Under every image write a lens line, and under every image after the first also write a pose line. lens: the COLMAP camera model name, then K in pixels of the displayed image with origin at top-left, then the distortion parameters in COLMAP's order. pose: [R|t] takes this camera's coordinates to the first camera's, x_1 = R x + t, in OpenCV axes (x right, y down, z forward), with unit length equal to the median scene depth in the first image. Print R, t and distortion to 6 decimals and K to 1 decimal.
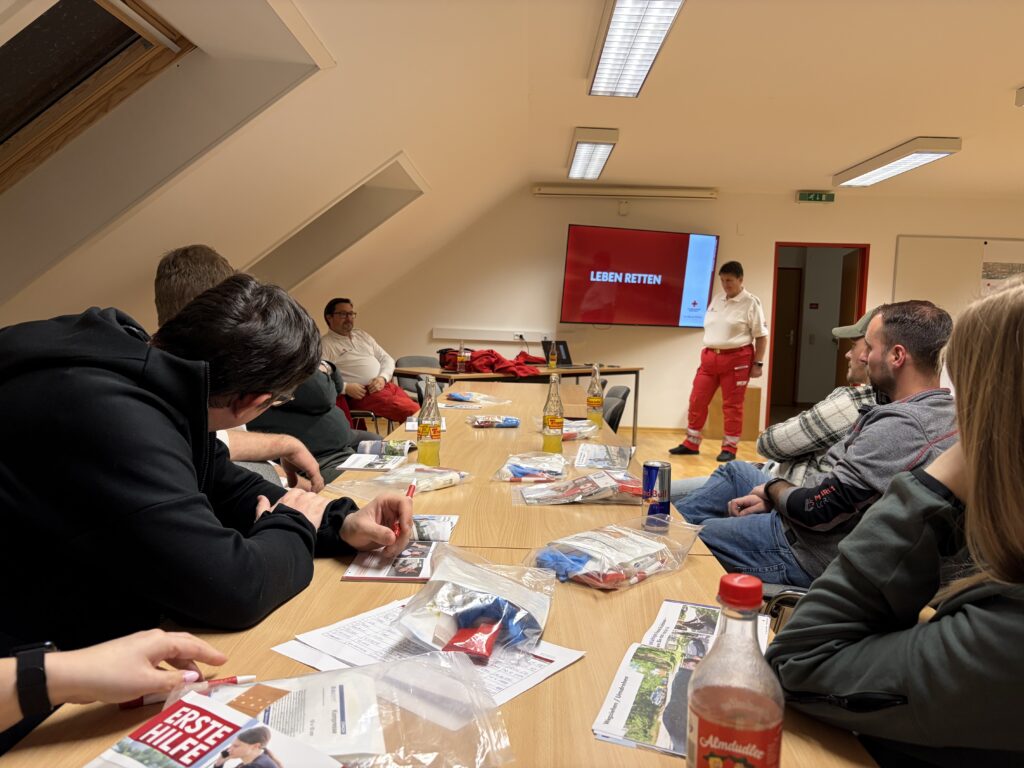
lens RADIAL K [[766.6, 0, 509.4], [0, 766.6, 384.8], [0, 0, 1]] dist [0.040125, -0.027105]
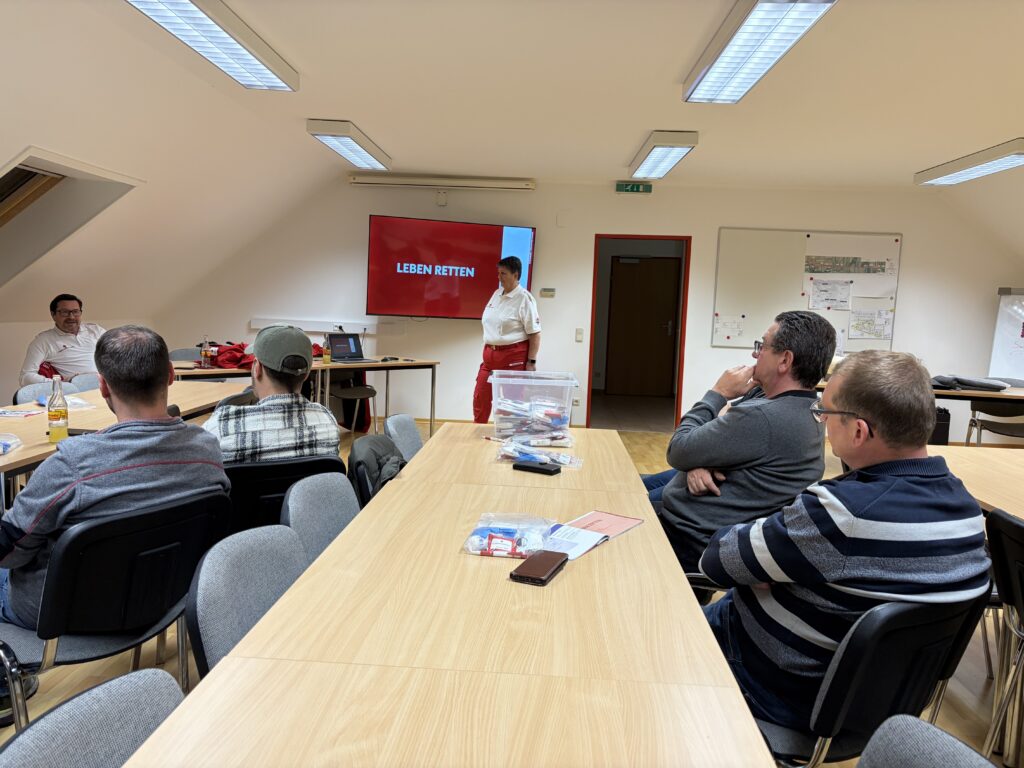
lens RADIAL K [[766.6, 0, 513.4], [0, 766.6, 388.5], [0, 0, 1]] dist [0.040125, -0.027105]
pose [[0.998548, 0.013129, -0.052240, 0.308807], [-0.011371, 0.999364, 0.033802, -0.021722], [0.052651, -0.033159, 0.998062, 0.013912]]
